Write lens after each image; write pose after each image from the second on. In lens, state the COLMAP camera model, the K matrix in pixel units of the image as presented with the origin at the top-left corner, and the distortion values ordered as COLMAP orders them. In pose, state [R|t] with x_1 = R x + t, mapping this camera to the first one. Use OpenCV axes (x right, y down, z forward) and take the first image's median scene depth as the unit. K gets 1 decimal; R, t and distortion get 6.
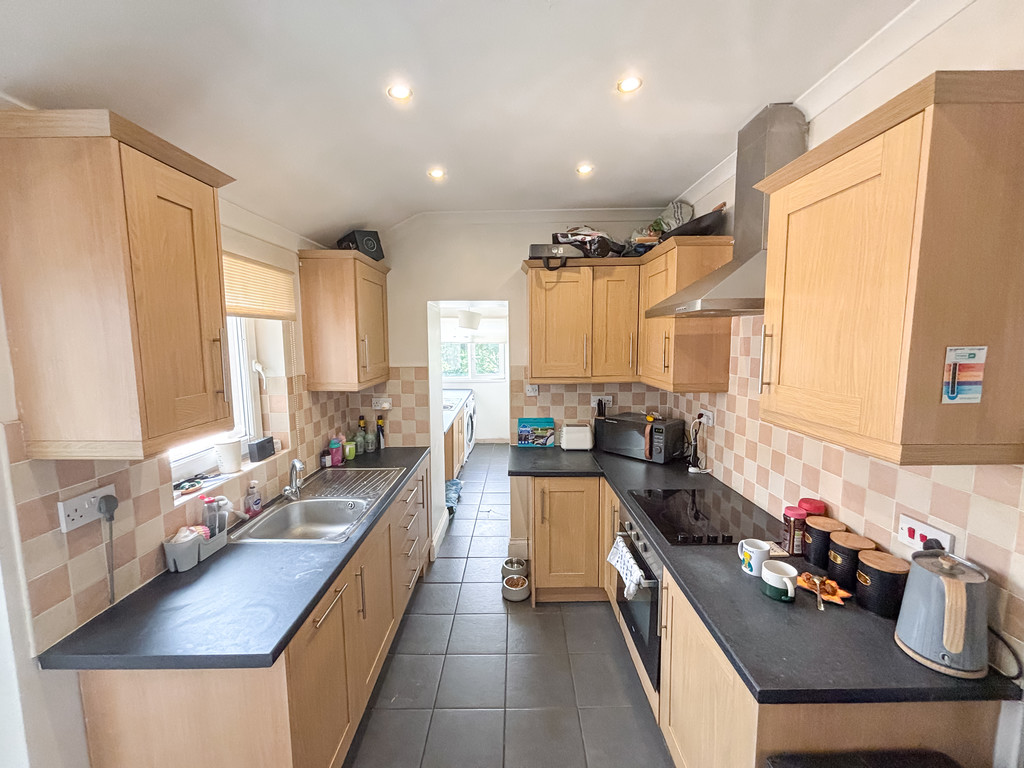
lens RADIAL K [[412.1, 0, 515.2], [0, 412.1, 379.8], [0, 0, 1]] dist [0.007348, -0.001333]
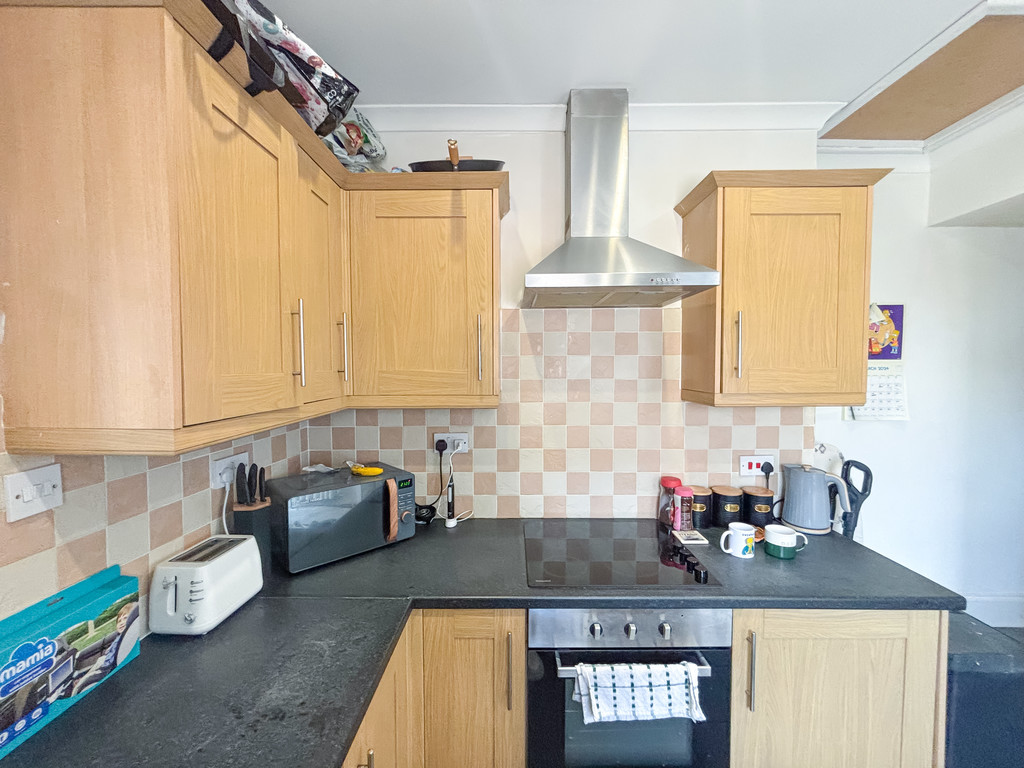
lens RADIAL K [[412.1, 0, 510.3], [0, 412.1, 383.9], [0, 0, 1]] dist [0.007348, -0.001333]
pose [[0.021027, -0.028439, 0.999374, -0.233050], [0.101855, 0.994455, 0.026156, -0.019263], [-0.994577, 0.101241, 0.023807, 0.808646]]
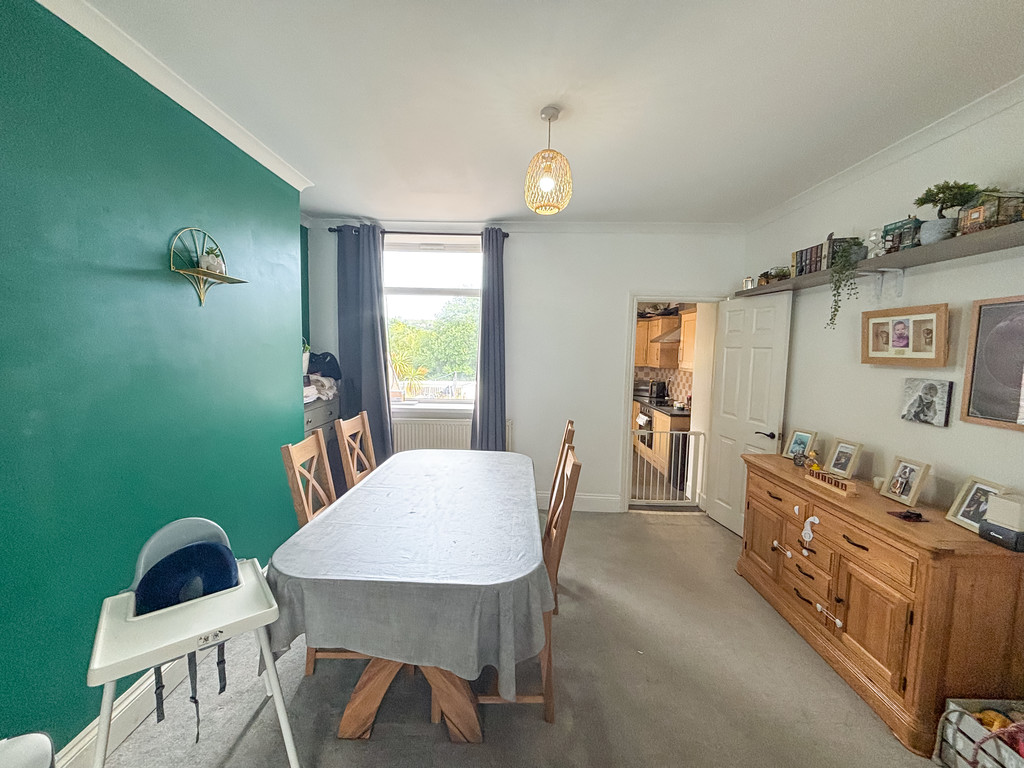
lens RADIAL K [[412.1, 0, 517.8], [0, 412.1, 382.4], [0, 0, 1]] dist [0.007348, -0.001333]
pose [[0.999717, 0.023757, 0.000945, -0.517784], [-0.023739, 0.999601, -0.015307, 0.167795], [-0.001308, 0.015280, 0.999882, -1.602222]]
